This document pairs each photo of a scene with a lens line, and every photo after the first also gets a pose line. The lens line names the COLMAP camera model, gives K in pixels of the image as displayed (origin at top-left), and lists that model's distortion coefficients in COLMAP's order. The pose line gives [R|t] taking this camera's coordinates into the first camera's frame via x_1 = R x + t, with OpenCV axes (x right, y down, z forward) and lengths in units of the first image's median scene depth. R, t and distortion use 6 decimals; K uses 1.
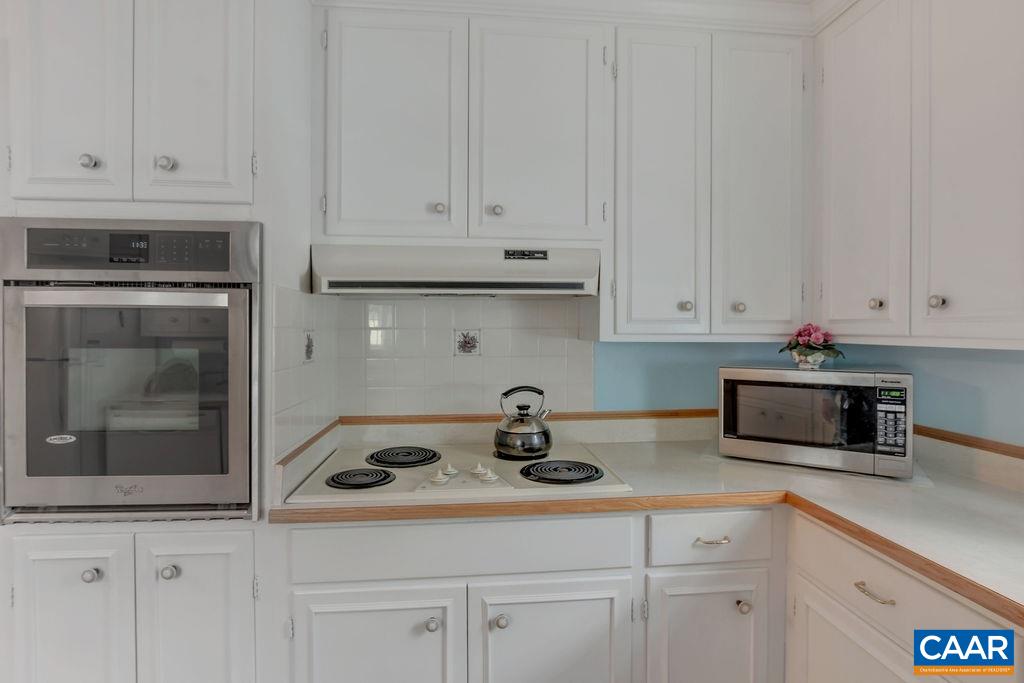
lens RADIAL K [[503.3, 0, 509.5], [0, 503.3, 330.6], [0, 0, 1]] dist [-0.011419, 0.000525]
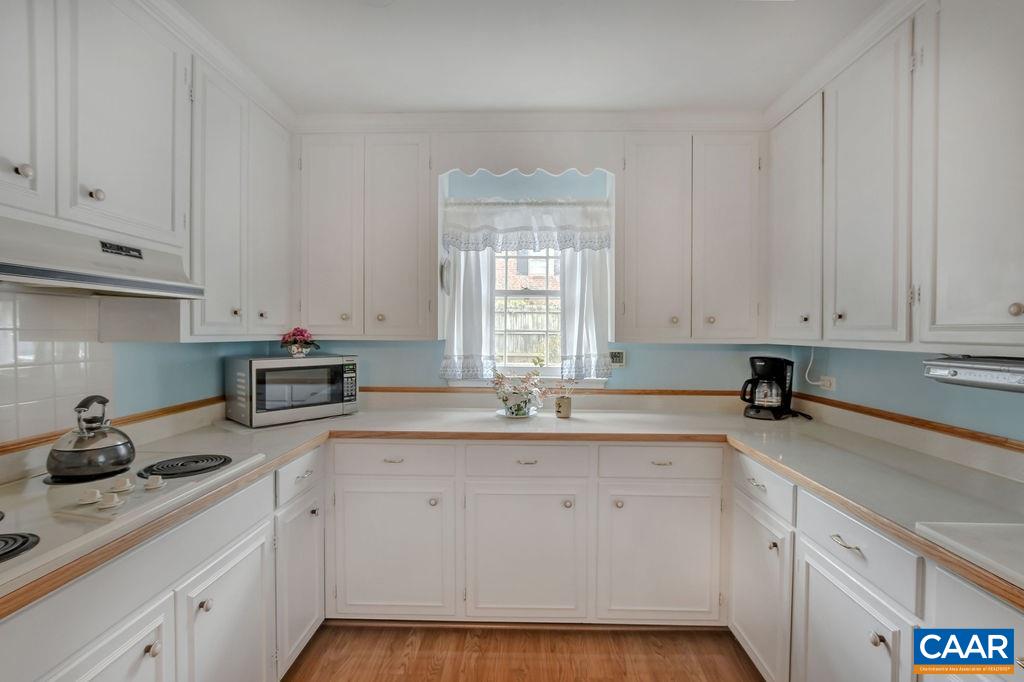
lens RADIAL K [[466.5, 0, 507.0], [0, 466.5, 338.0], [0, 0, 1]] dist [-0.011741, 0.000480]
pose [[0.141011, -0.014880, 0.989896, -0.722828], [0.003373, 0.999888, 0.014550, -0.000113], [-0.990002, 0.001287, 0.141046, 0.186430]]
